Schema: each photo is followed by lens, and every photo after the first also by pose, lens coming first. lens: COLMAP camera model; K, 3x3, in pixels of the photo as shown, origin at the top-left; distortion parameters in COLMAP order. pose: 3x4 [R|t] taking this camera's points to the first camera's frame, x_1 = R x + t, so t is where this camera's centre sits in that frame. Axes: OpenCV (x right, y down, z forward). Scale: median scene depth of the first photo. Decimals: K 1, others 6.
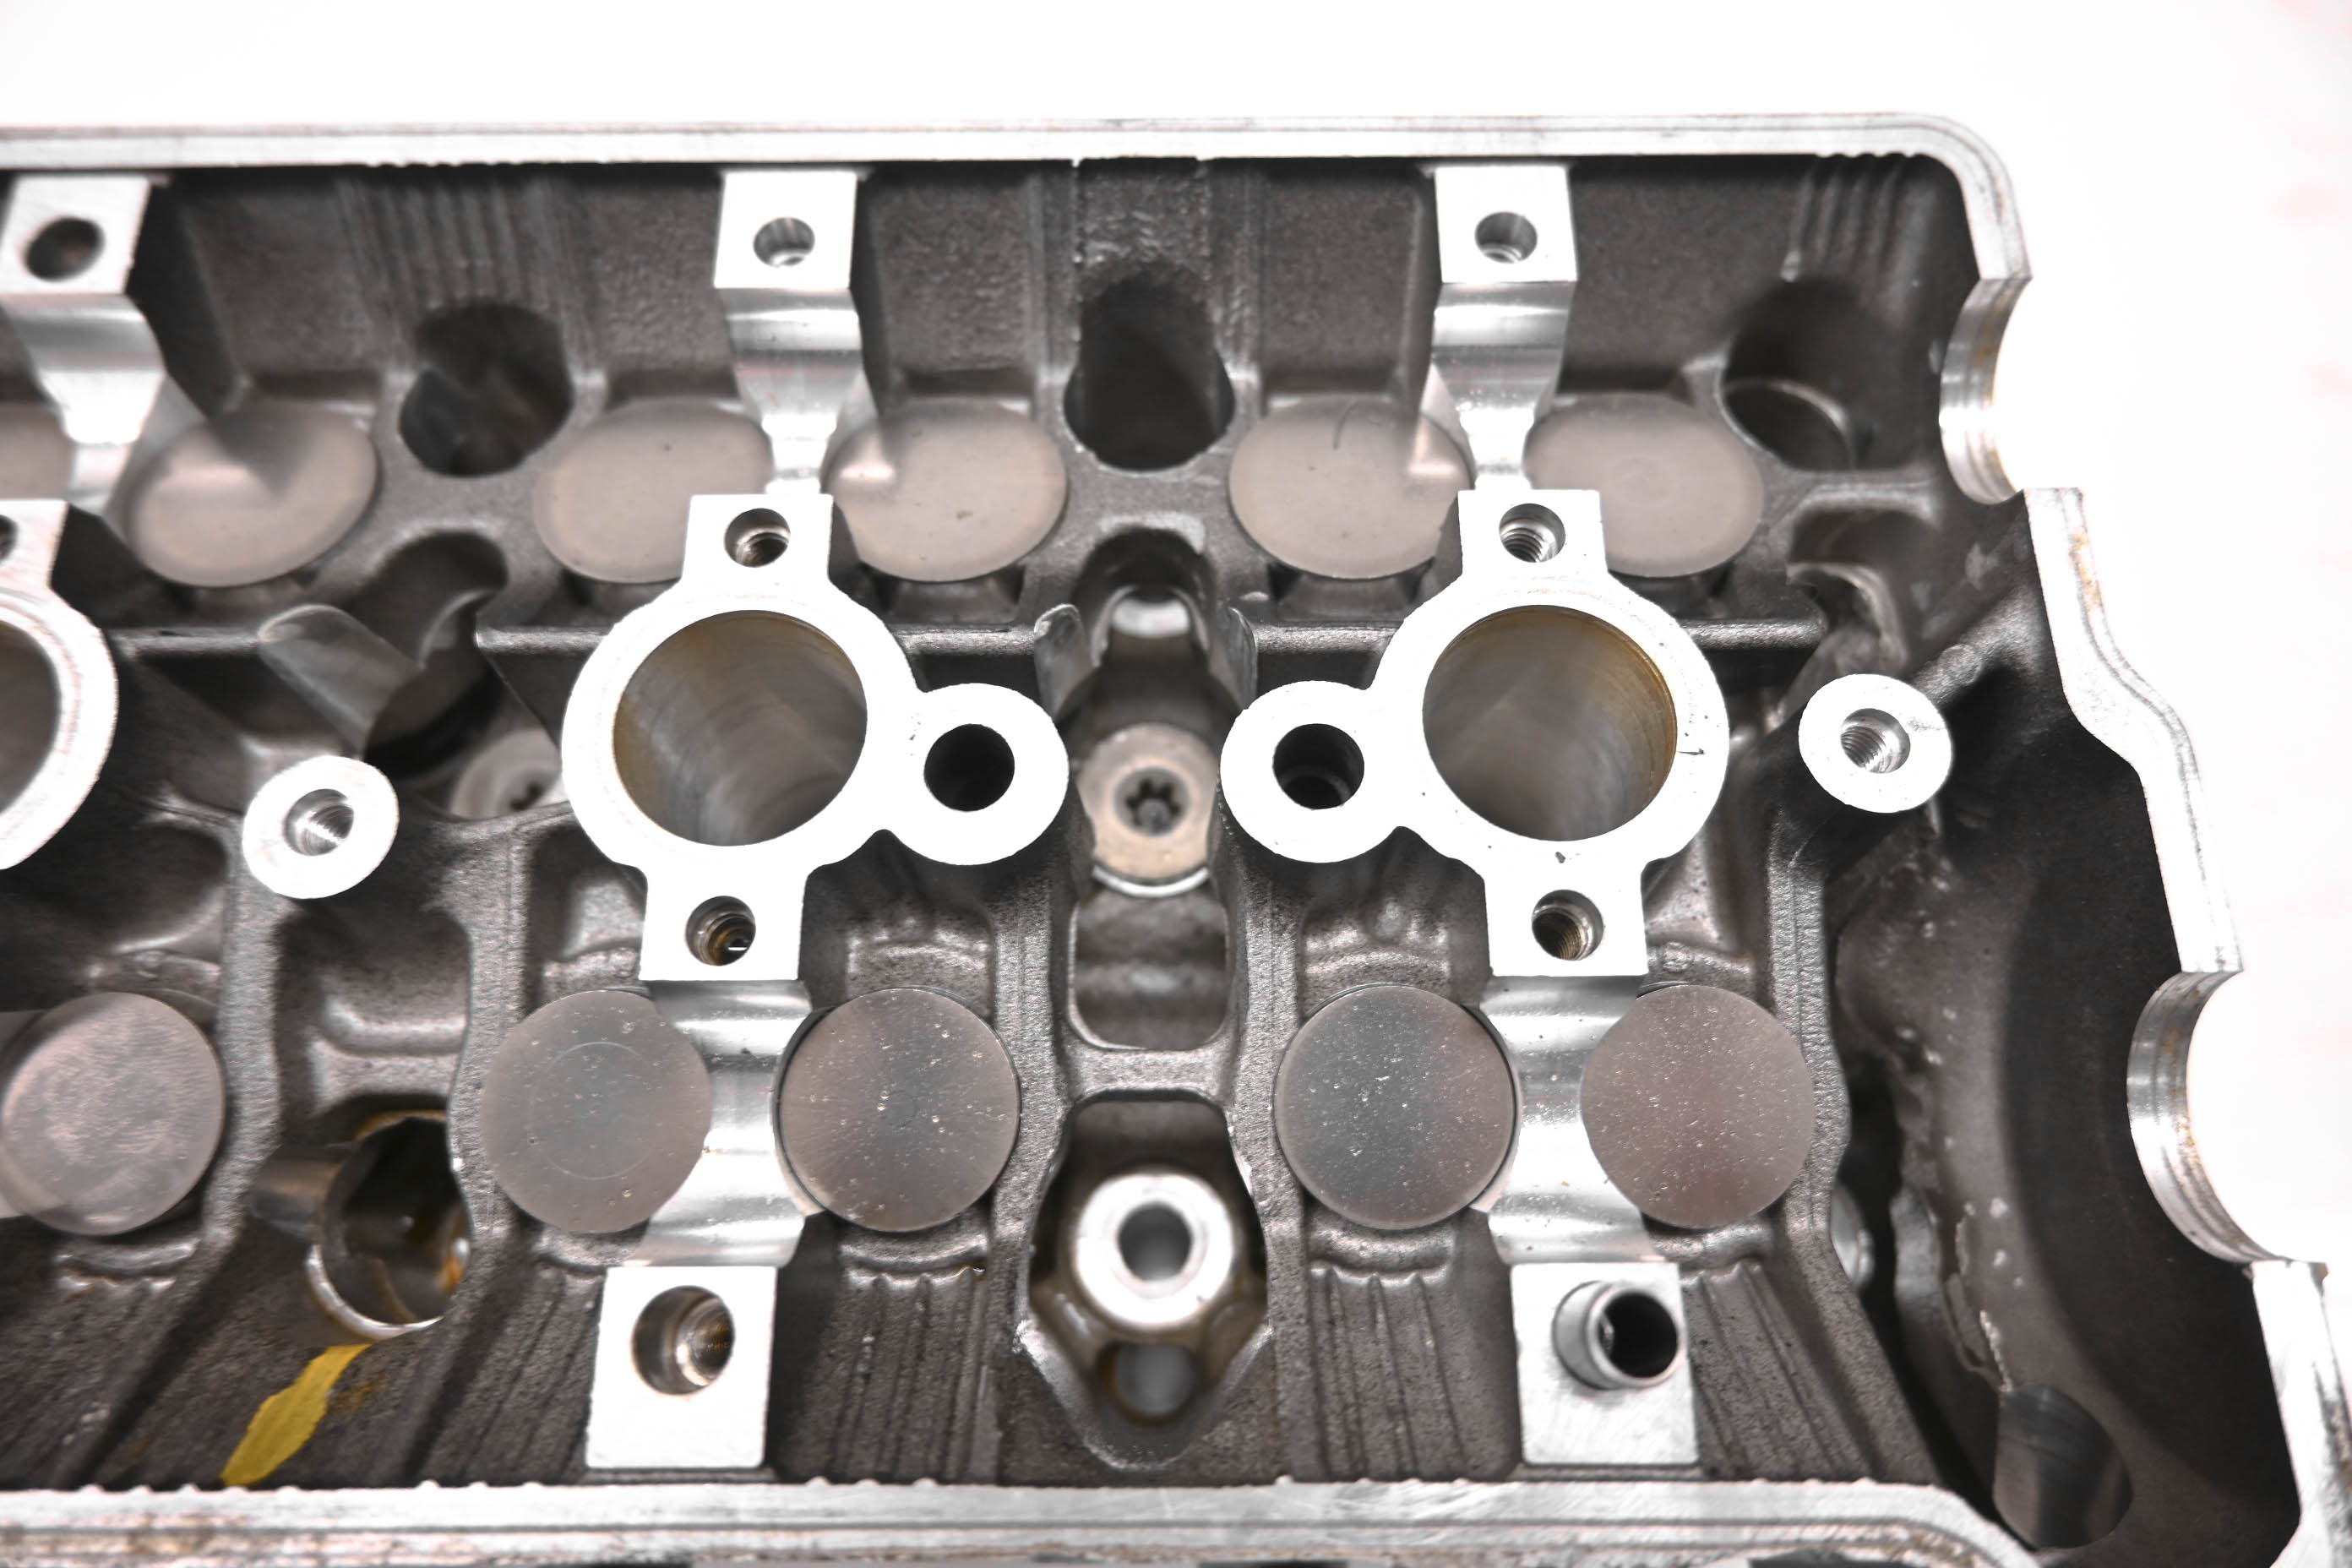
lens RADIAL K [[1609.6, 0, 1176.0], [0, 1609.6, 784.0], [0, 0, 1]] dist [0.001975, -0.002517]
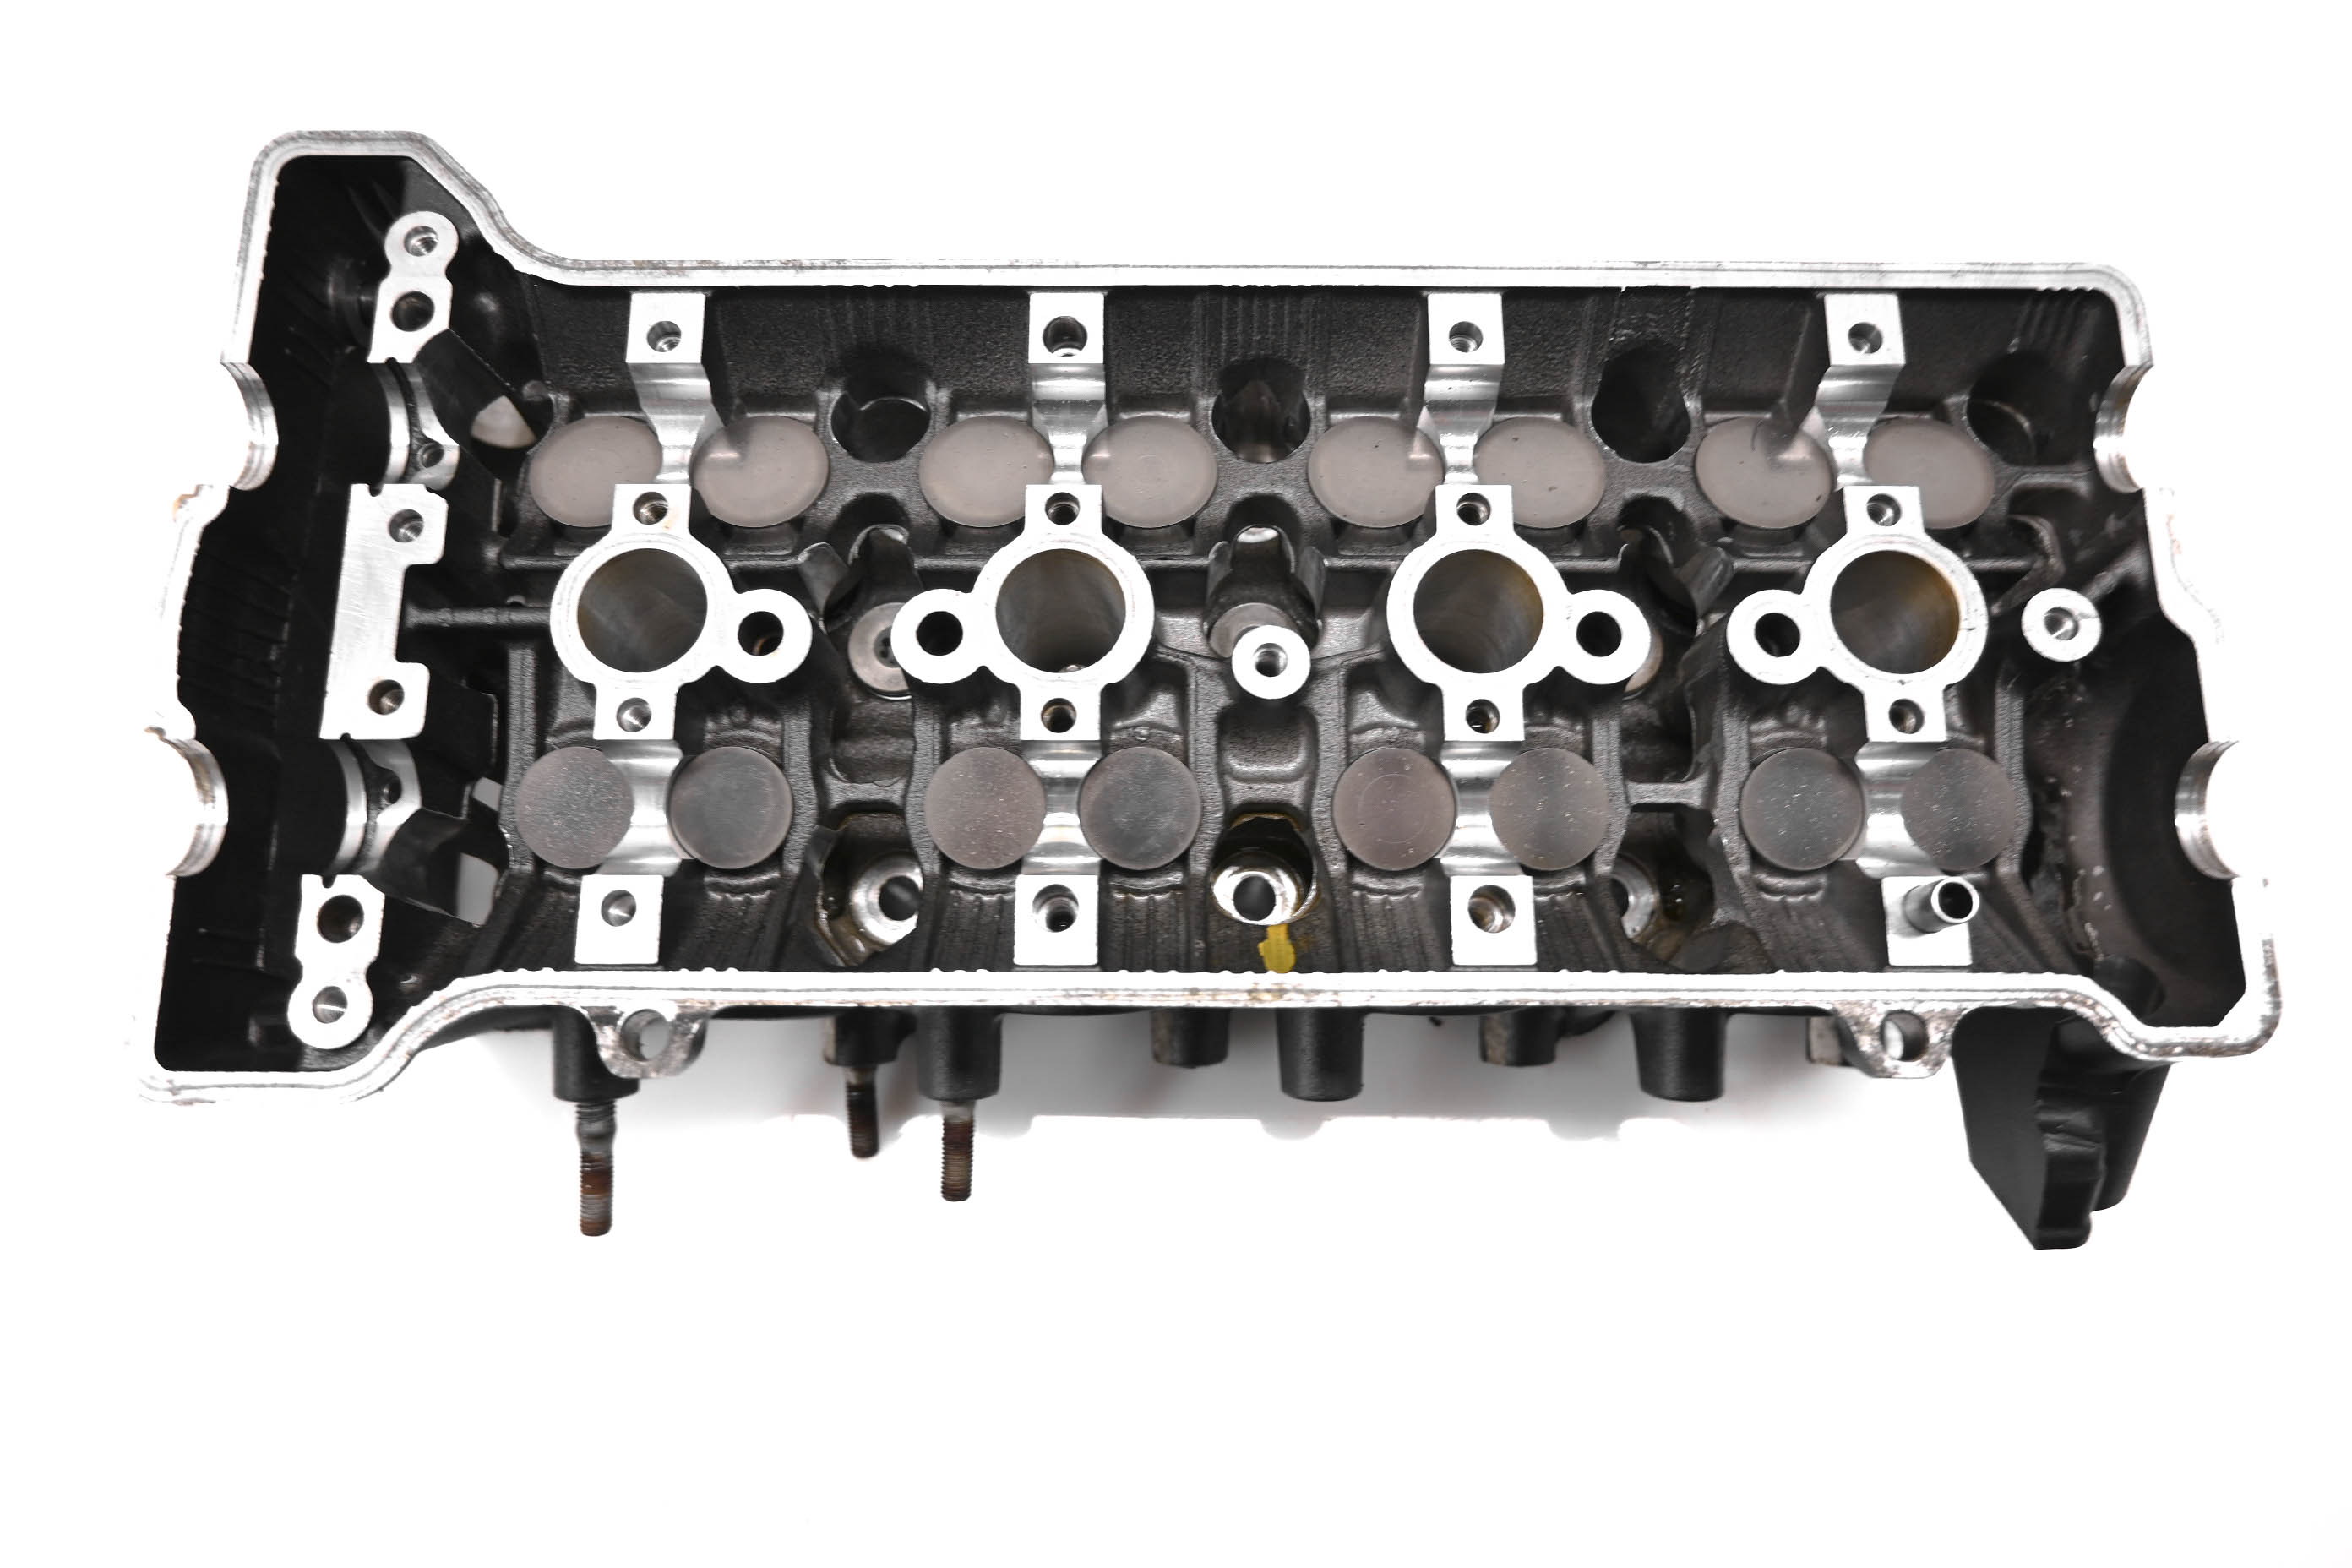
lens RADIAL K [[1609.6, 0, 1176.0], [0, 1609.6, 784.0], [0, 0, 1]] dist [0.001975, -0.002517]
pose [[0.999918, 0.006668, 0.010914, -0.598489], [-0.007849, 0.993674, 0.112033, -0.039909], [-0.010098, -0.112109, 0.993645, -0.862308]]
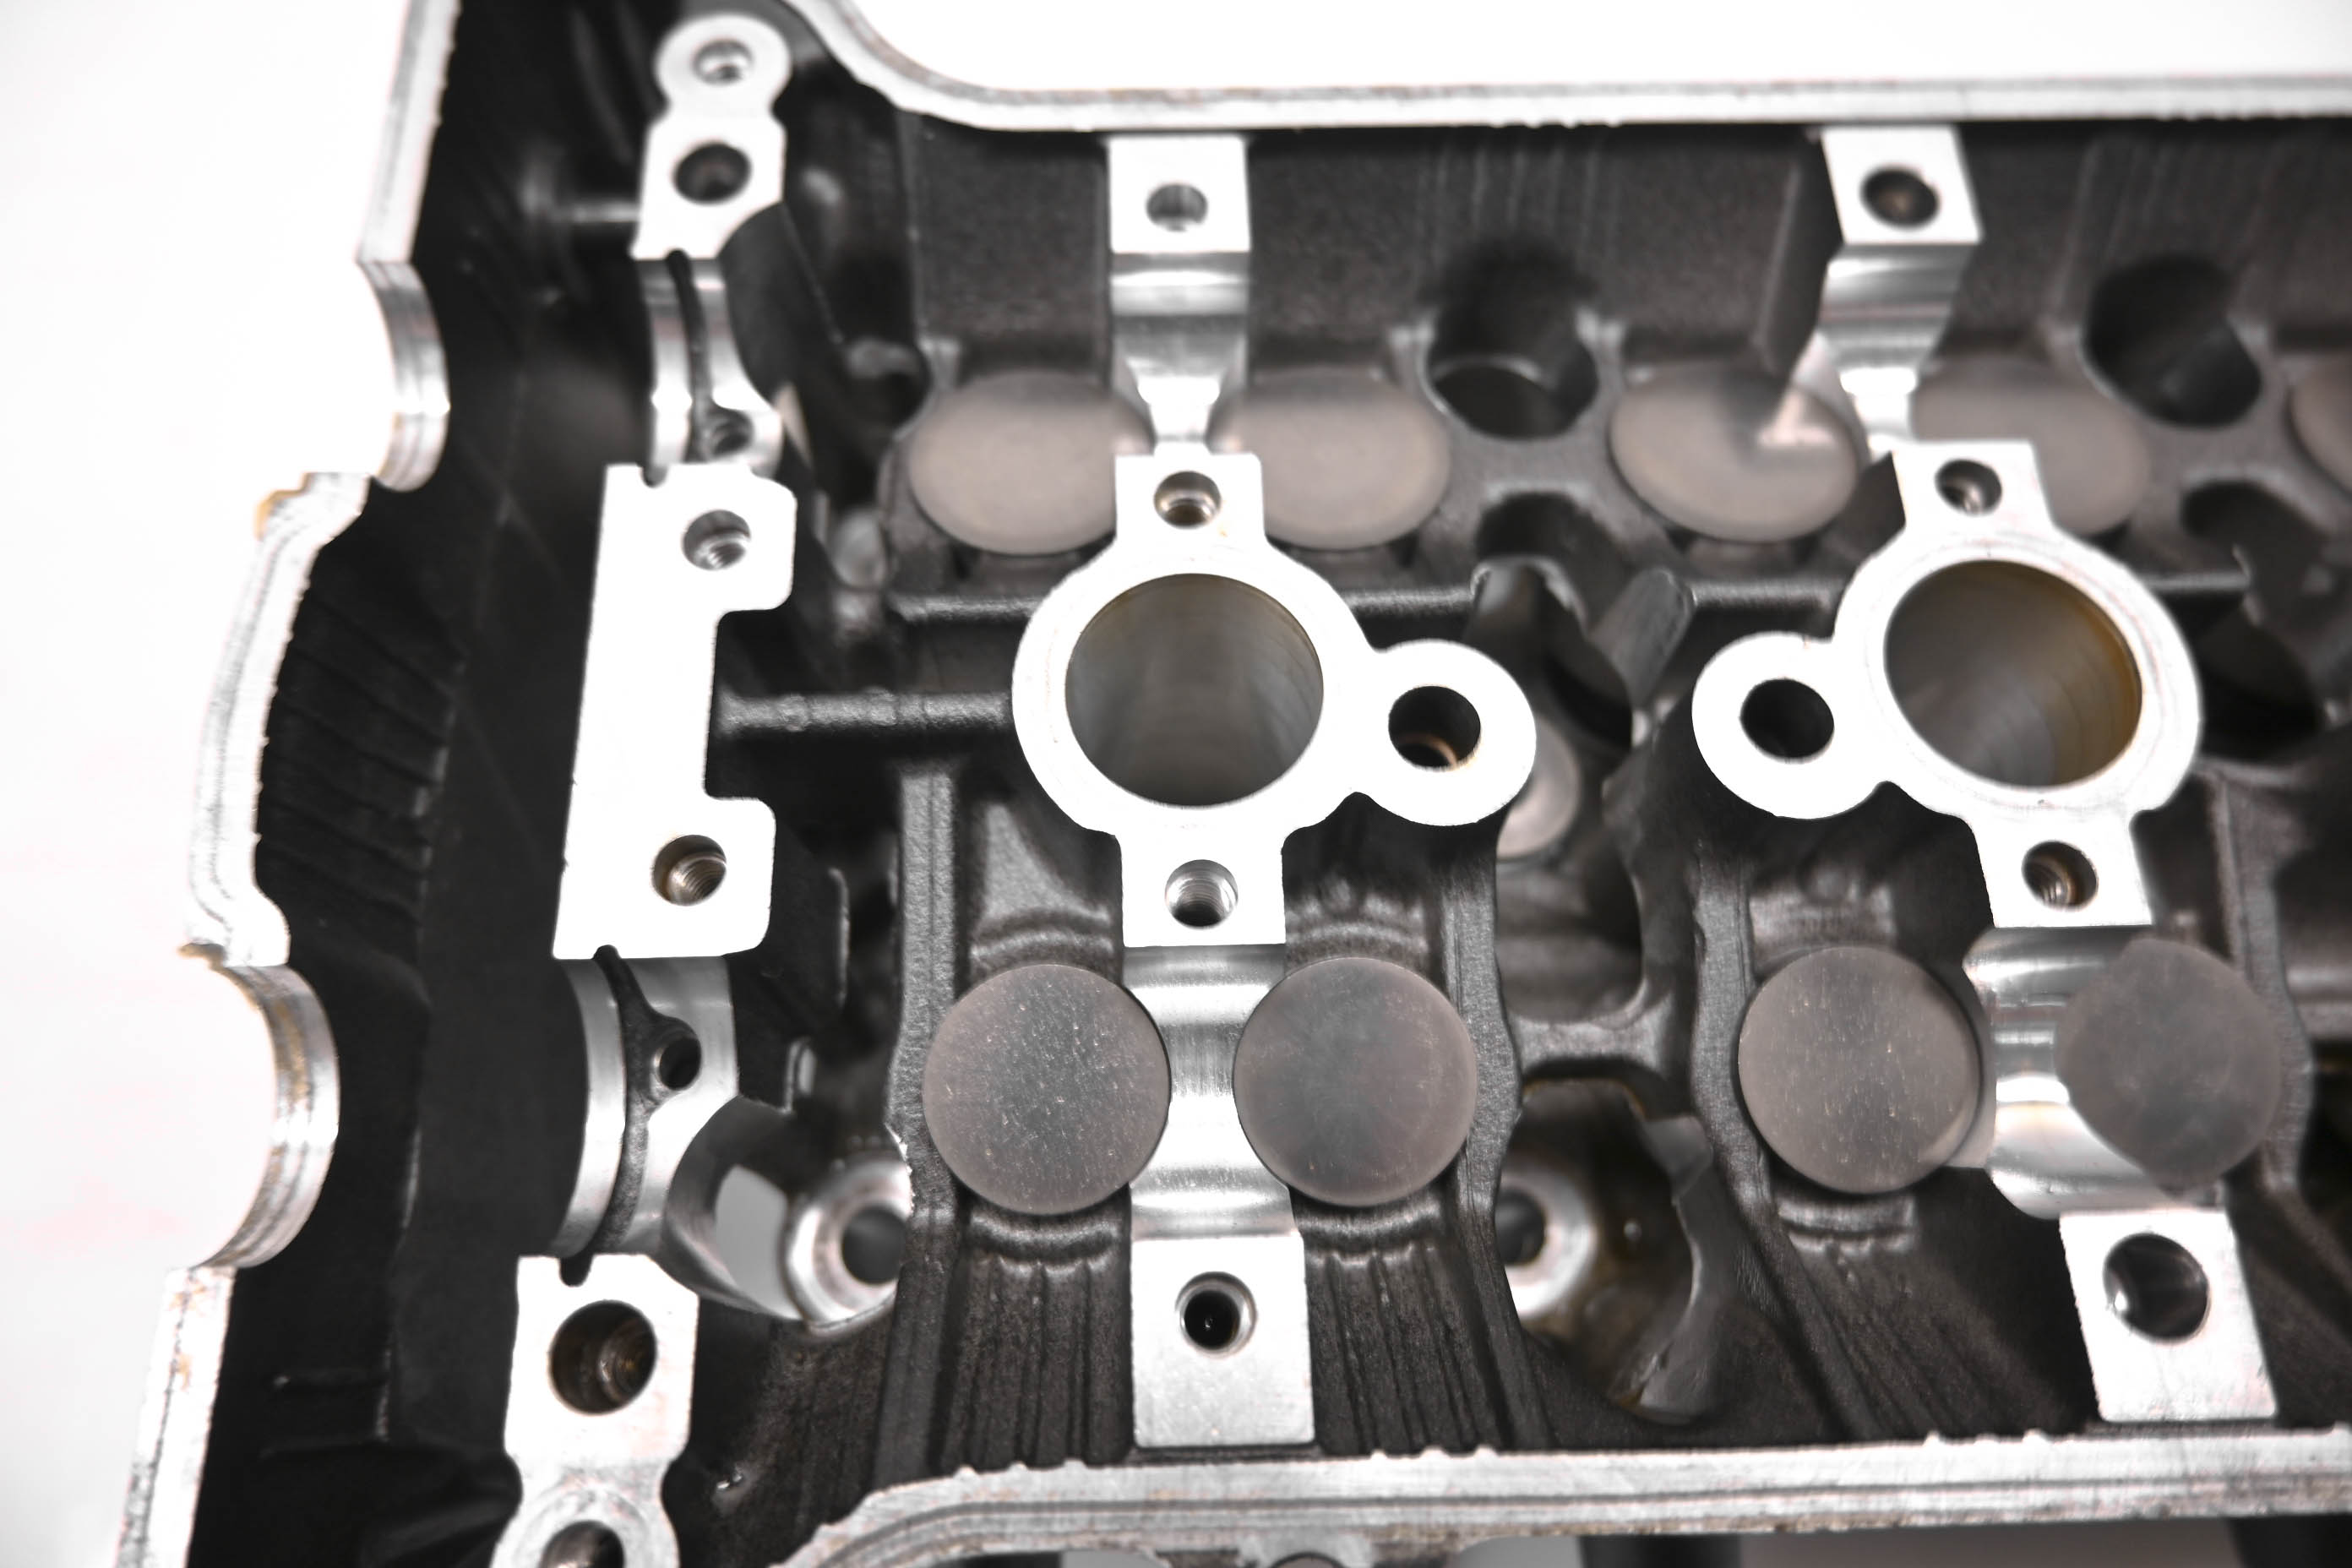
lens RADIAL K [[1609.6, 0, 1176.0], [0, 1609.6, 784.0], [0, 0, 1]] dist [0.001975, -0.002517]
pose [[0.999229, -0.013297, 0.036949, -1.210891], [0.014197, 0.999606, -0.024210, 0.047750], [-0.036613, 0.024716, 0.999024, 0.033434]]
